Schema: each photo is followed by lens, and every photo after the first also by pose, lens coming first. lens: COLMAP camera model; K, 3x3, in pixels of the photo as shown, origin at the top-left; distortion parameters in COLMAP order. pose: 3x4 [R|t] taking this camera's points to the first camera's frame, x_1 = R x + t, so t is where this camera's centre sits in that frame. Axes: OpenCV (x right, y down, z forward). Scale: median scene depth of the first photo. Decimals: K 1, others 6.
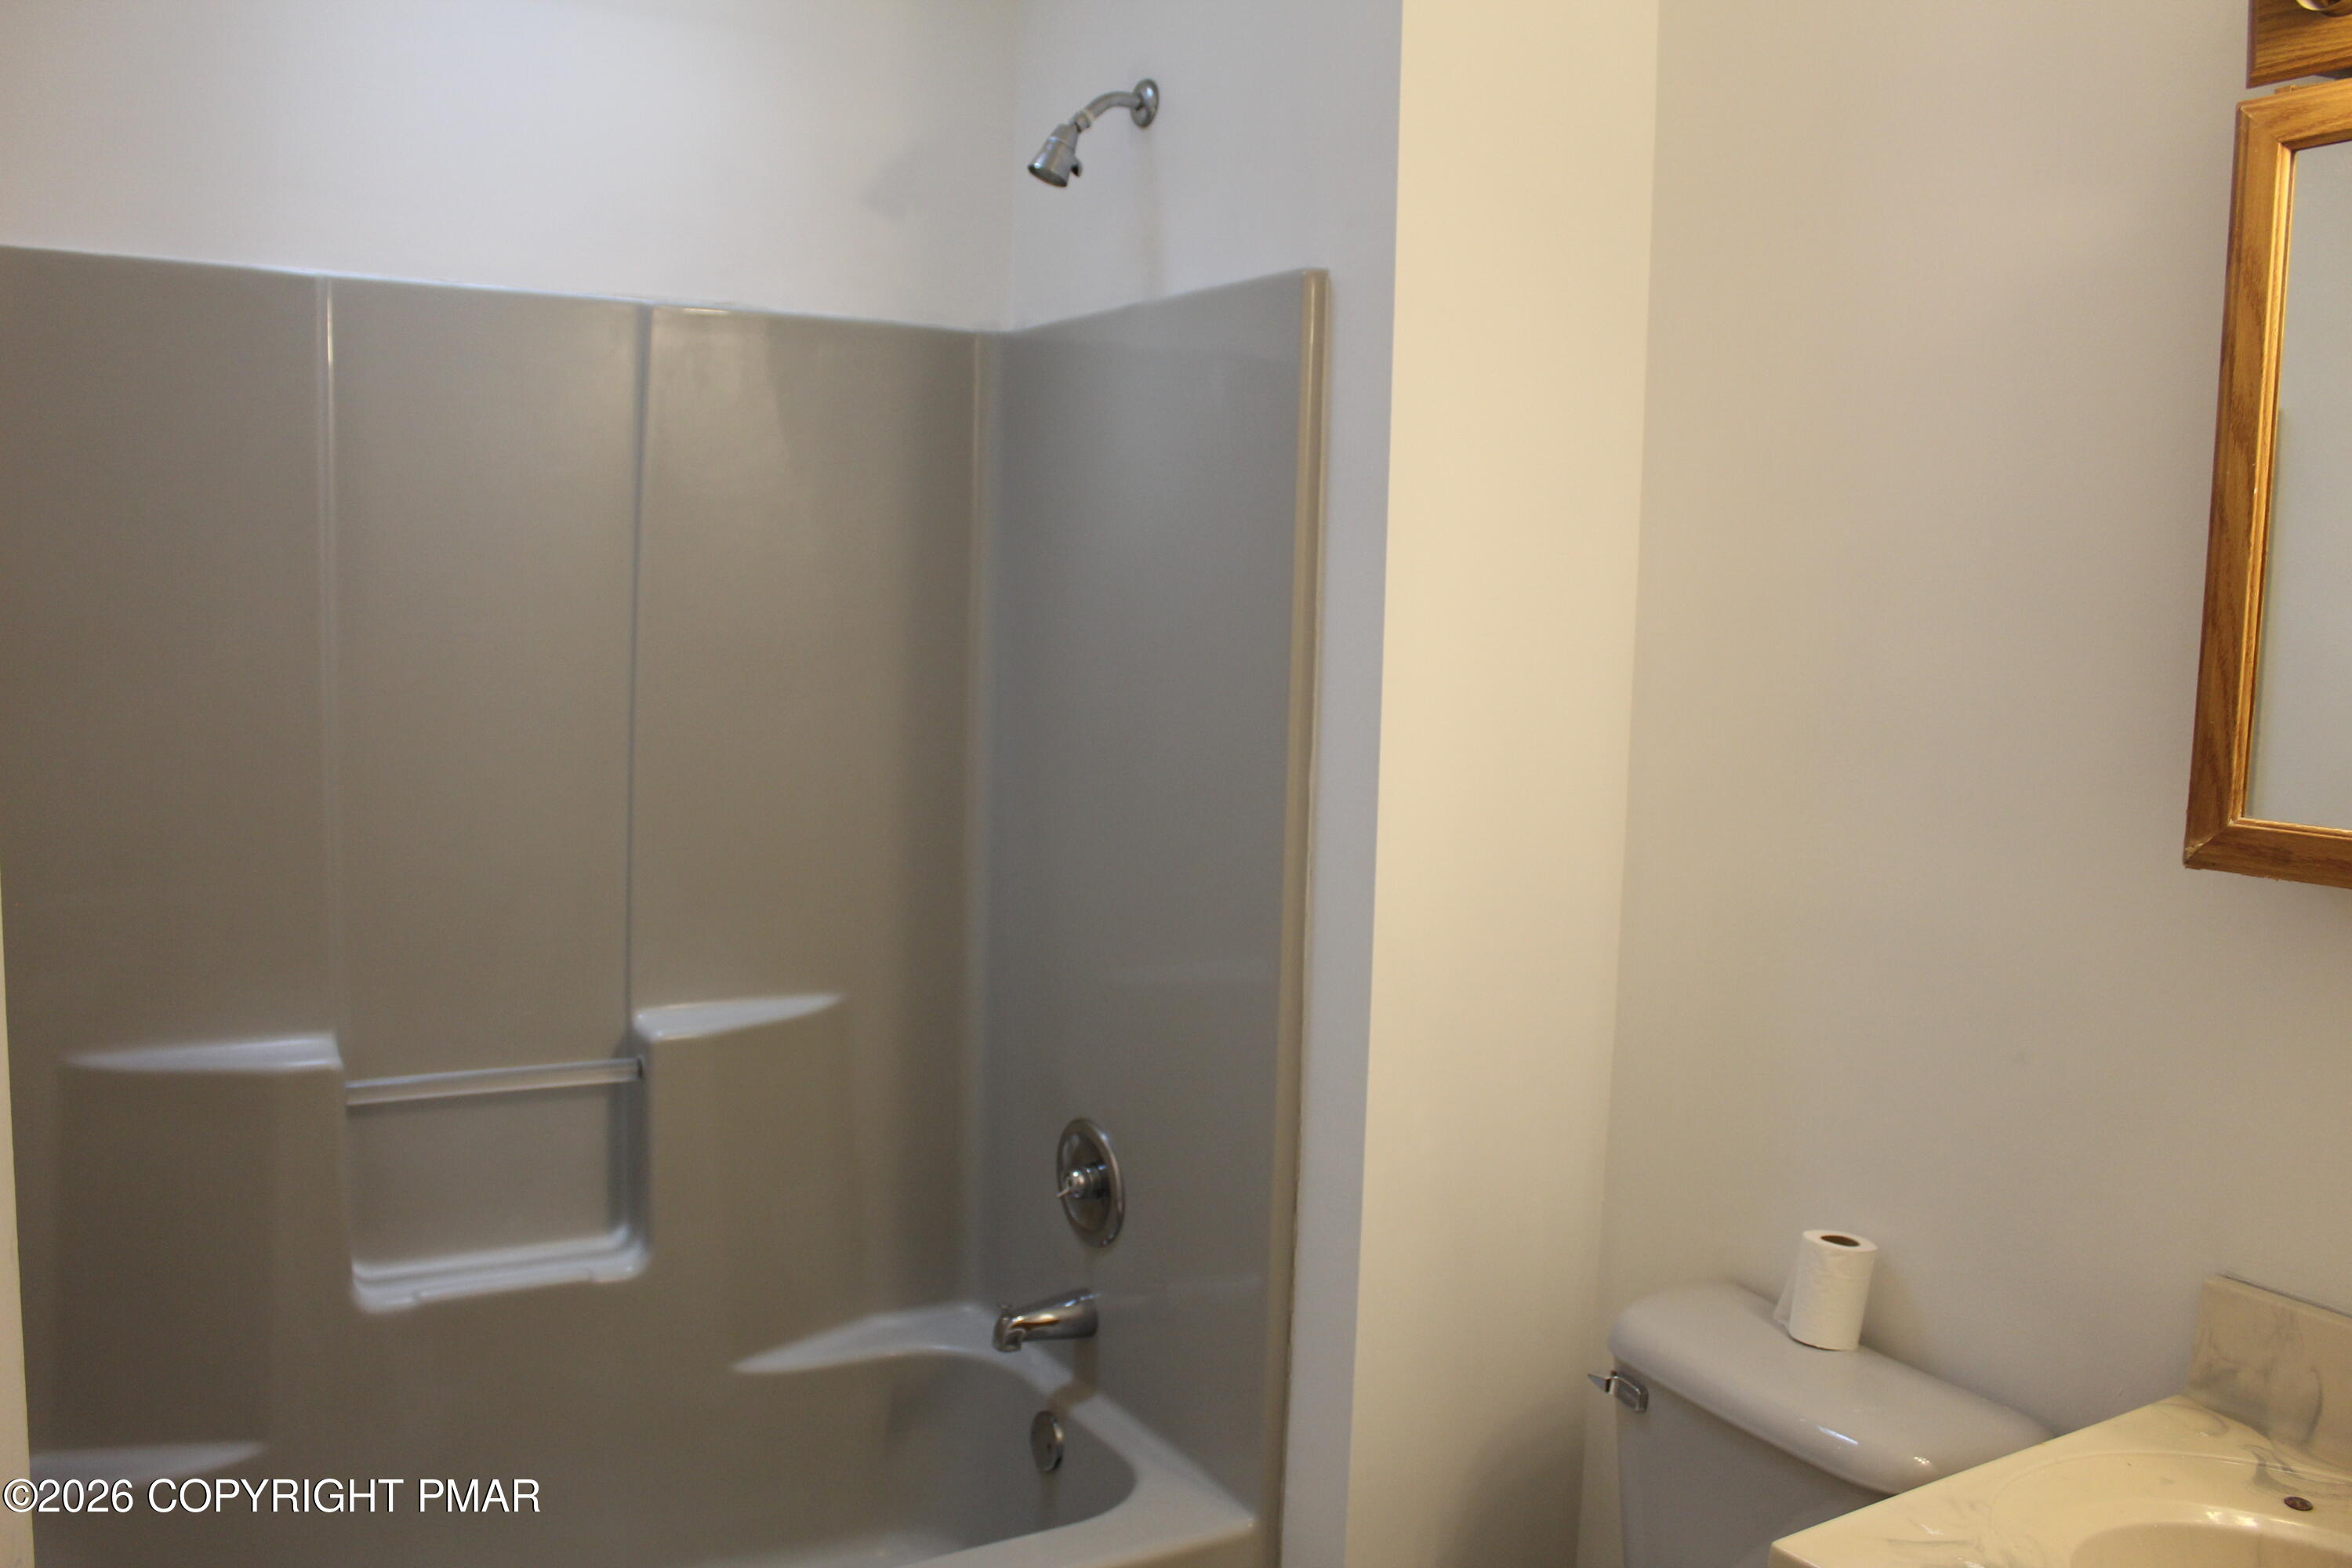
lens RADIAL K [[1975.8, 0, 1164.5], [0, 1975.8, 791.3], [0, 0, 1]] dist [-0.173760, 0.169006]
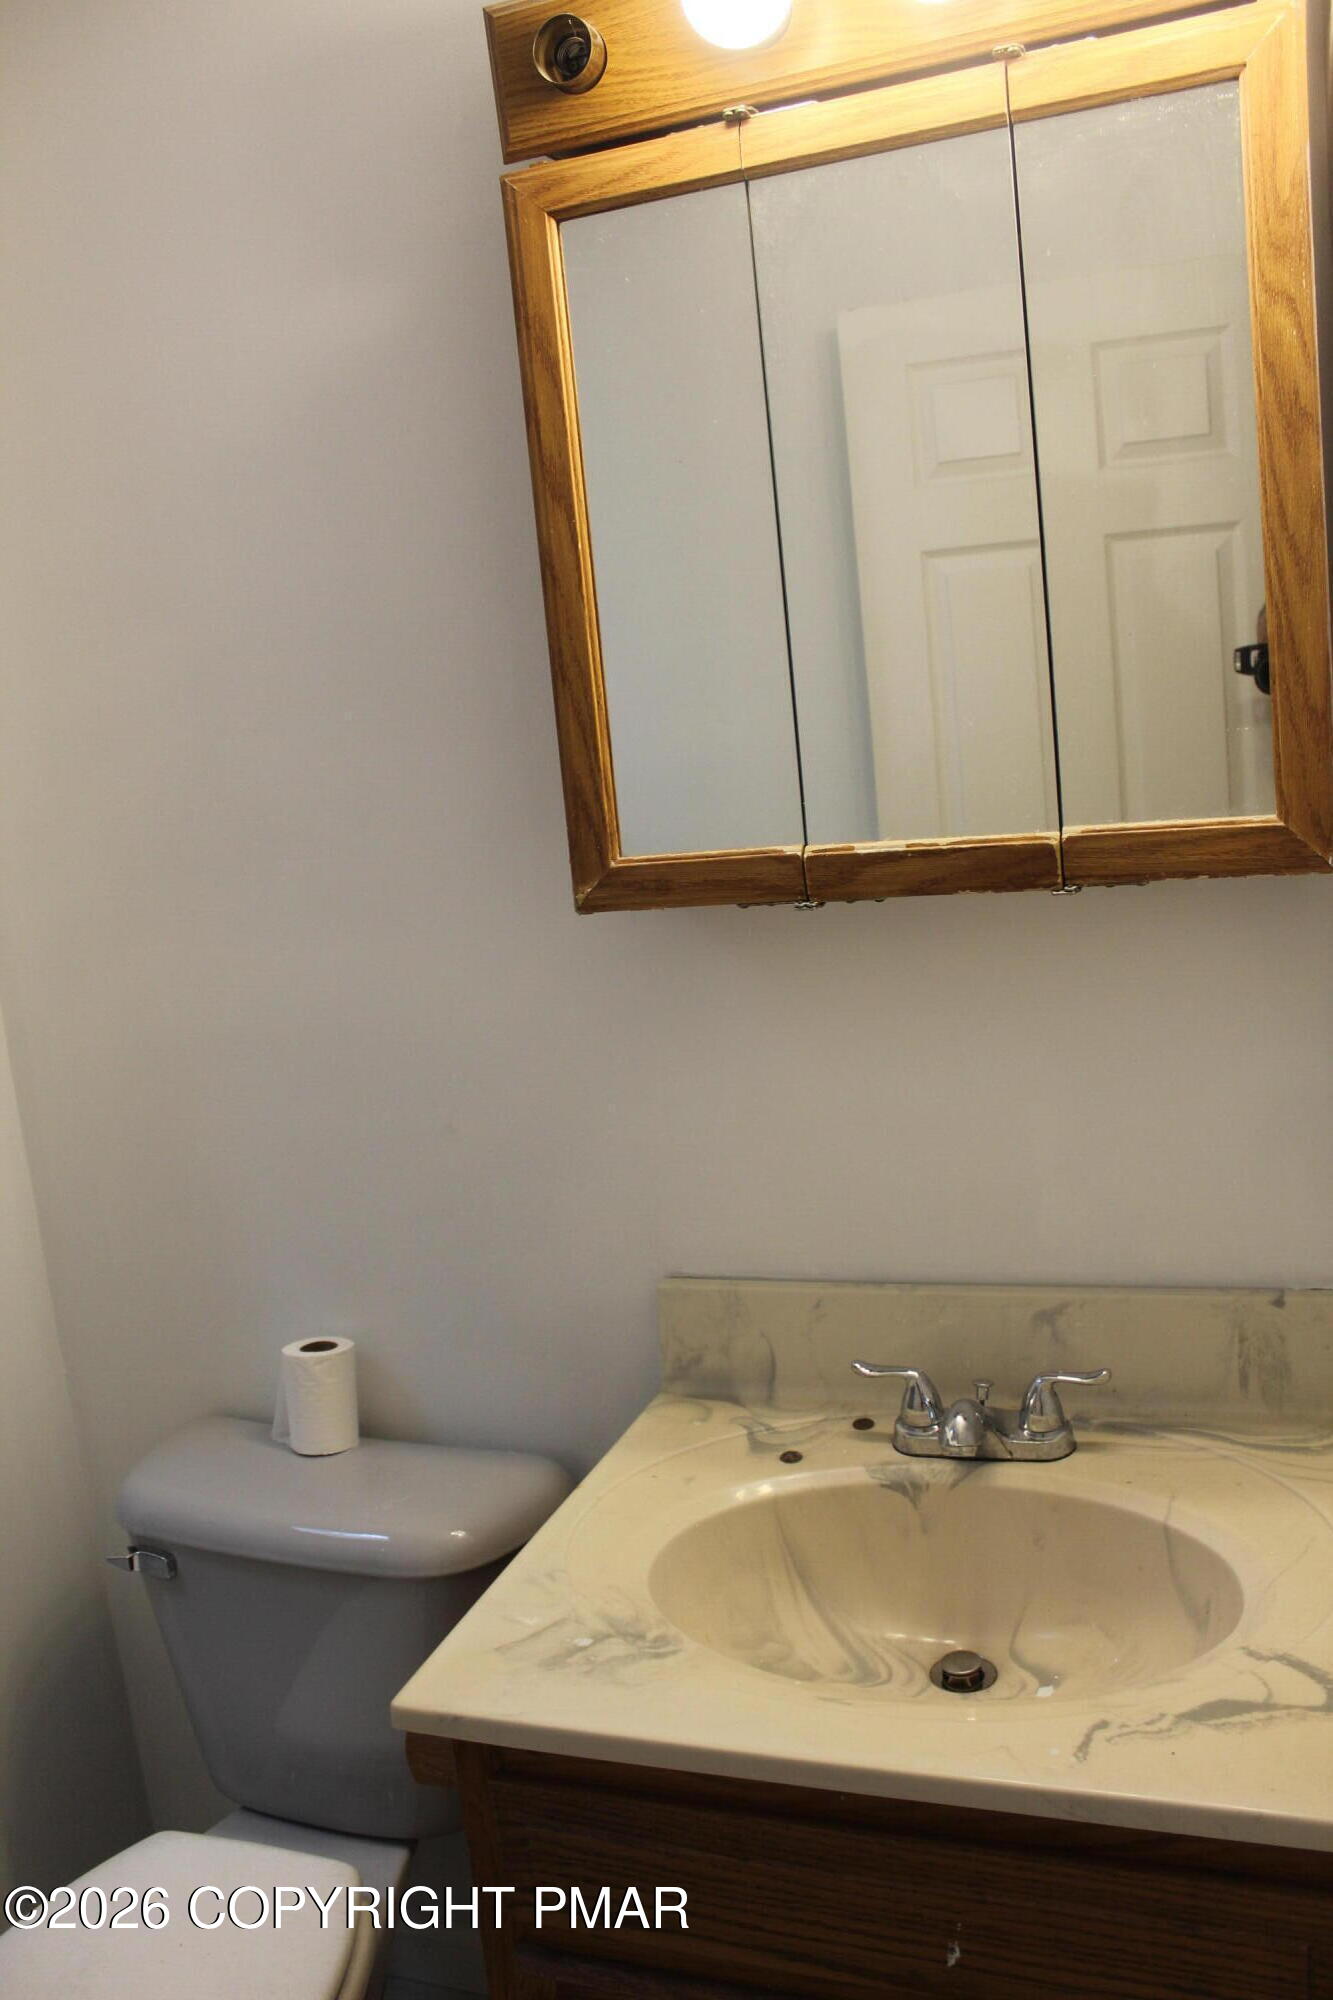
lens RADIAL K [[1680.1, 0, 666.5], [0, 1680.1, 1000.0], [0, 0, 1]] dist [-0.173760, 0.169006]
pose [[0.775879, -0.208912, 0.595288, 0.013941], [0.183880, 0.977497, 0.103382, -0.000183], [-0.603490, 0.029250, 0.796834, 0.193423]]
